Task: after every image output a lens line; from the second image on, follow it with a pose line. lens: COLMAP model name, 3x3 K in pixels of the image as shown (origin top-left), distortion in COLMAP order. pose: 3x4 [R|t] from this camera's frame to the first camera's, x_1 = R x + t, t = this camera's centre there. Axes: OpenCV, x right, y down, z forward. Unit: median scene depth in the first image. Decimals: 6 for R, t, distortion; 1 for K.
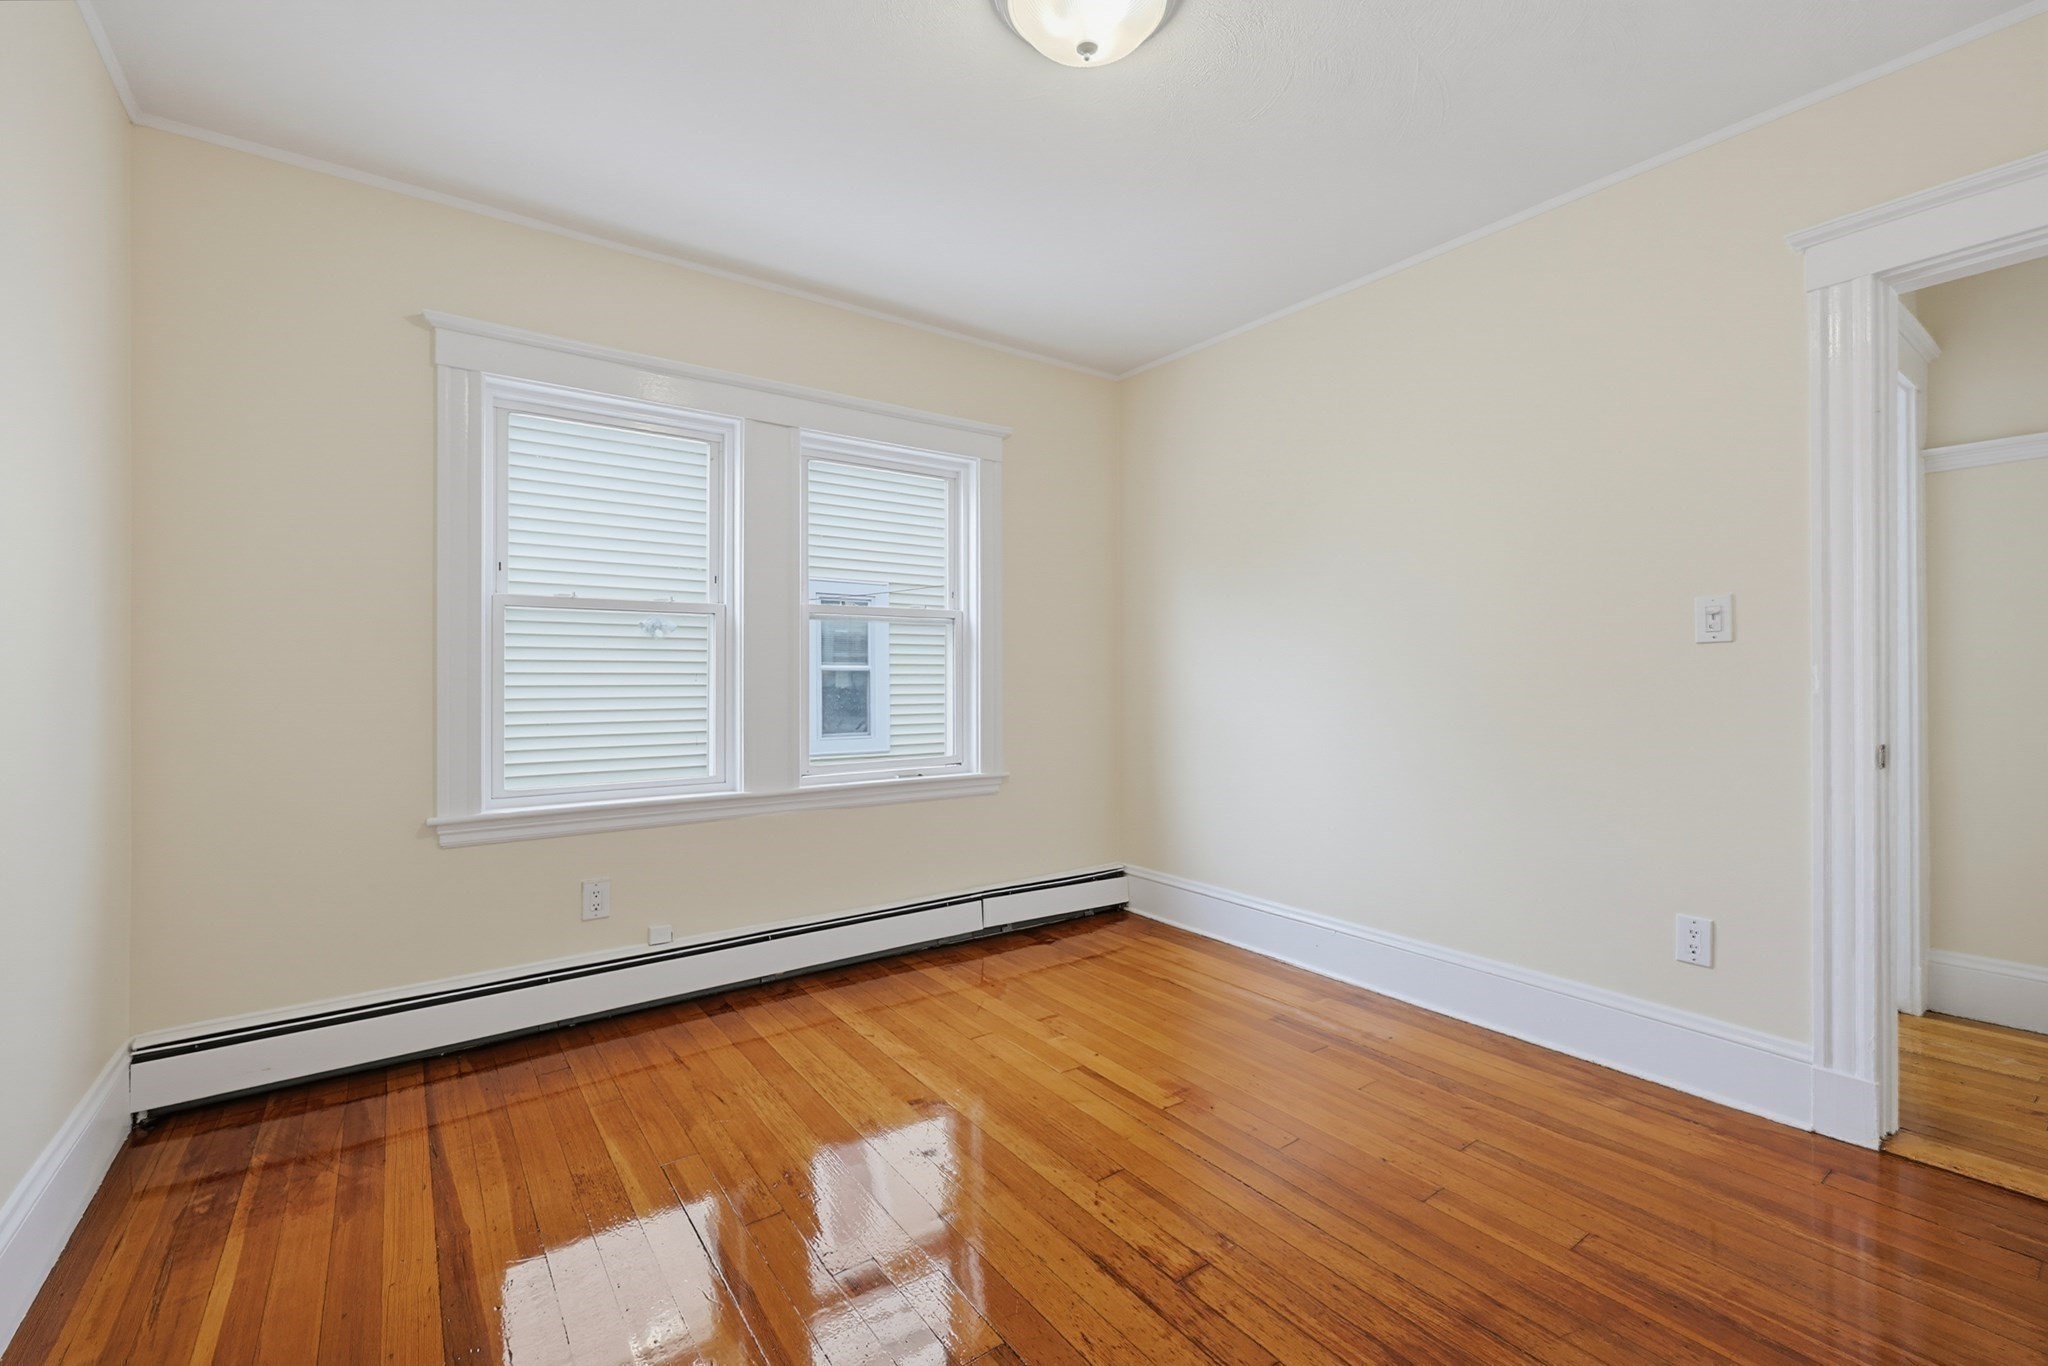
lens RADIAL K [[874.5, 0, 1045.2], [0, 874.5, 677.2], [0, 0, 1]] dist [0.001827, 0.000750]
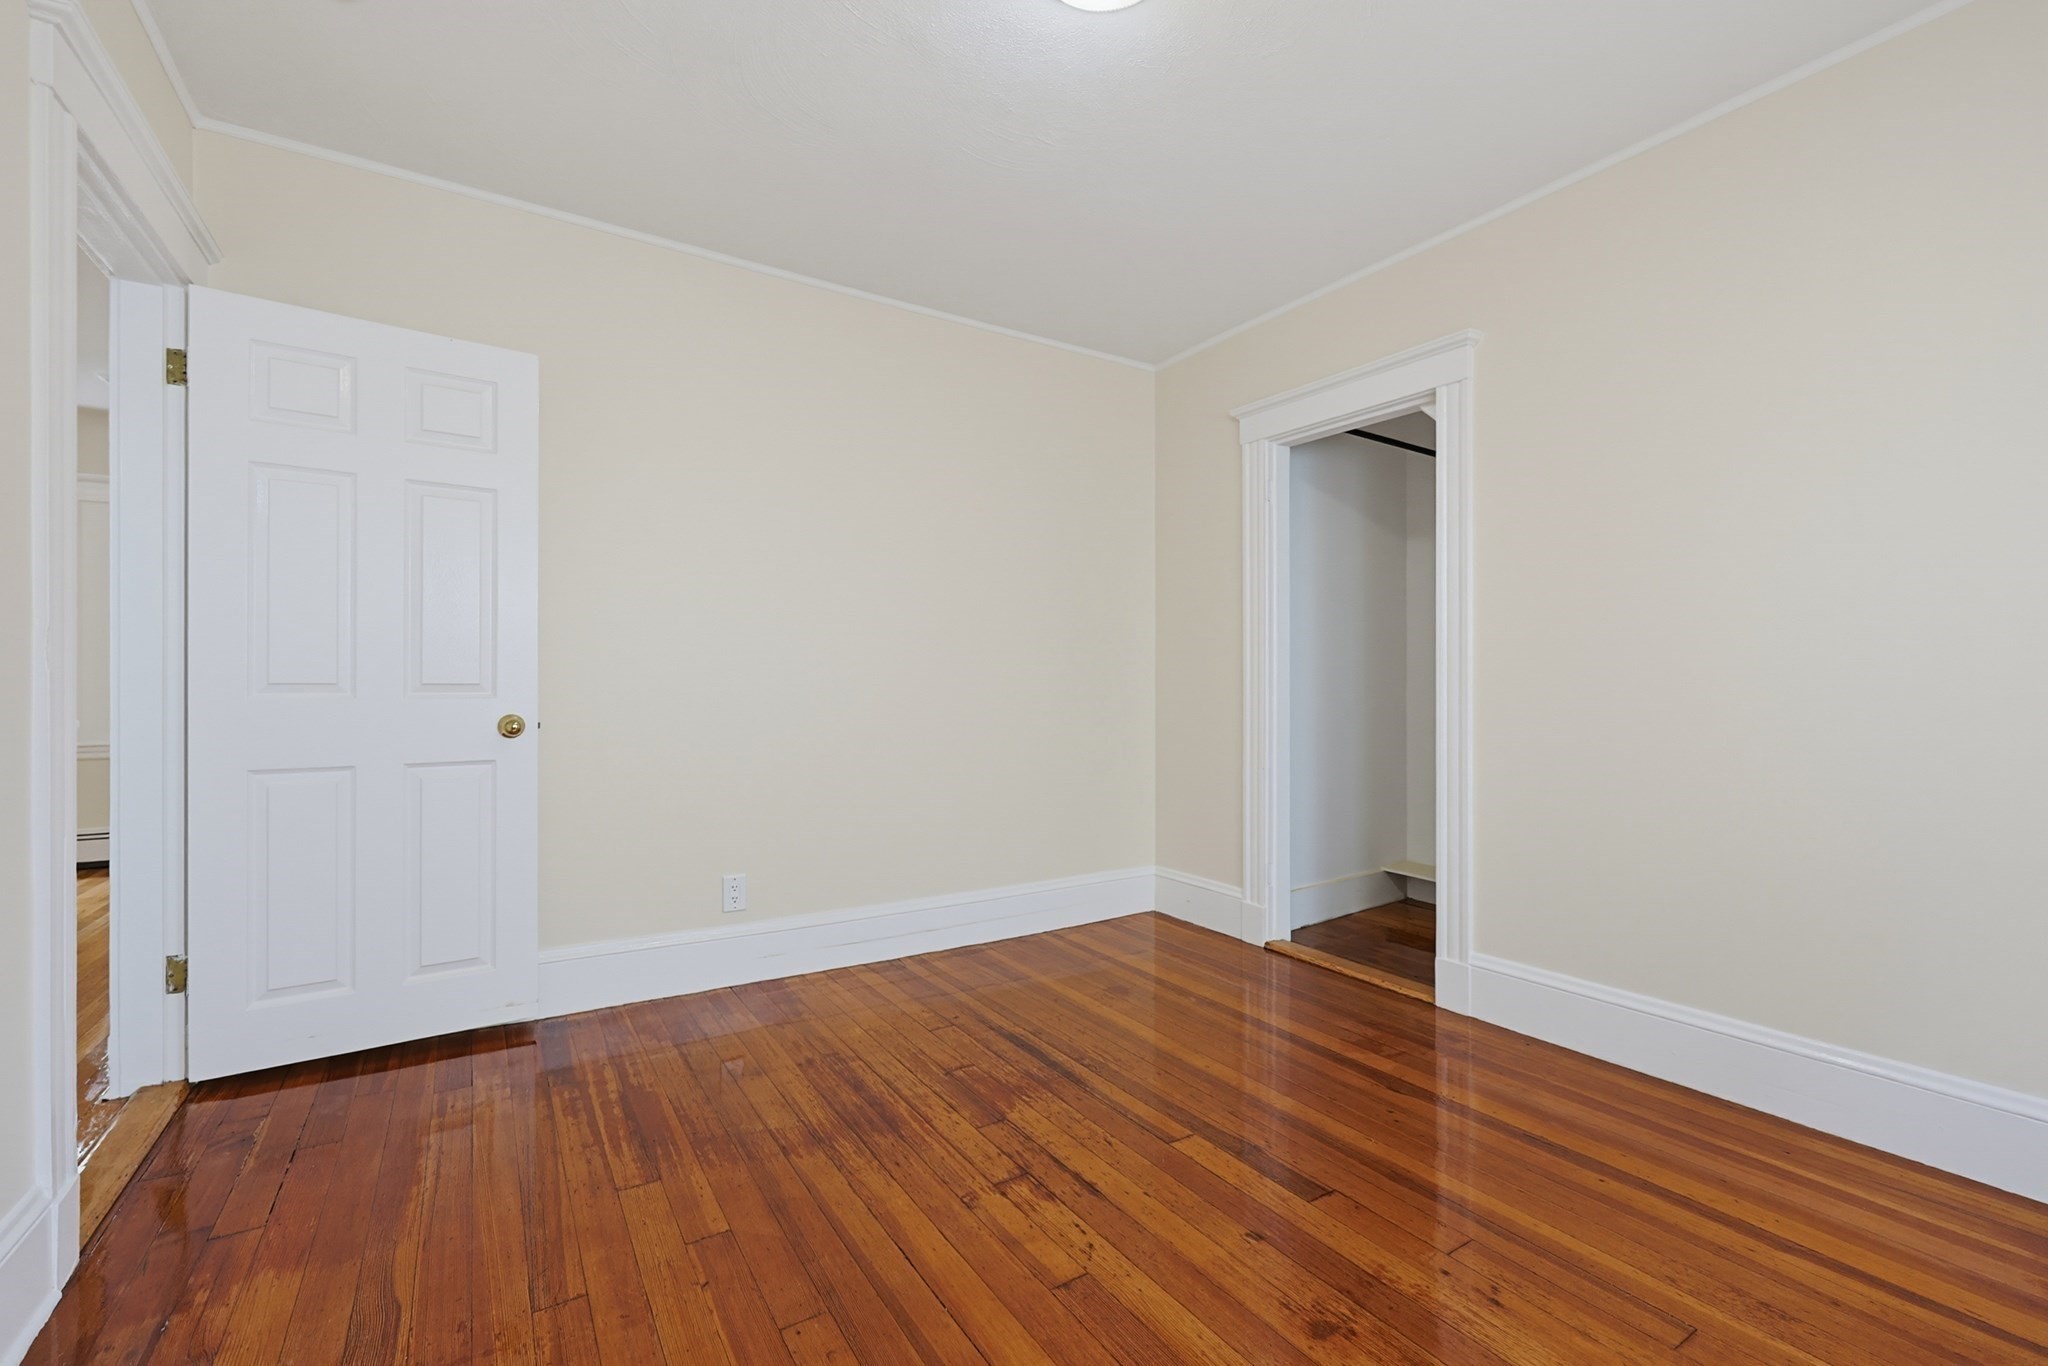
lens RADIAL K [[874.5, 0, 1031.2], [0, 874.5, 676.6], [0, 0, 1]] dist [0.001827, 0.000750]
pose [[-0.997418, 0.000159, 0.071815, 0.056263], [-0.000318, 0.999978, -0.006633, 0.031764], [-0.071814, -0.006639, -0.997396, 1.930664]]
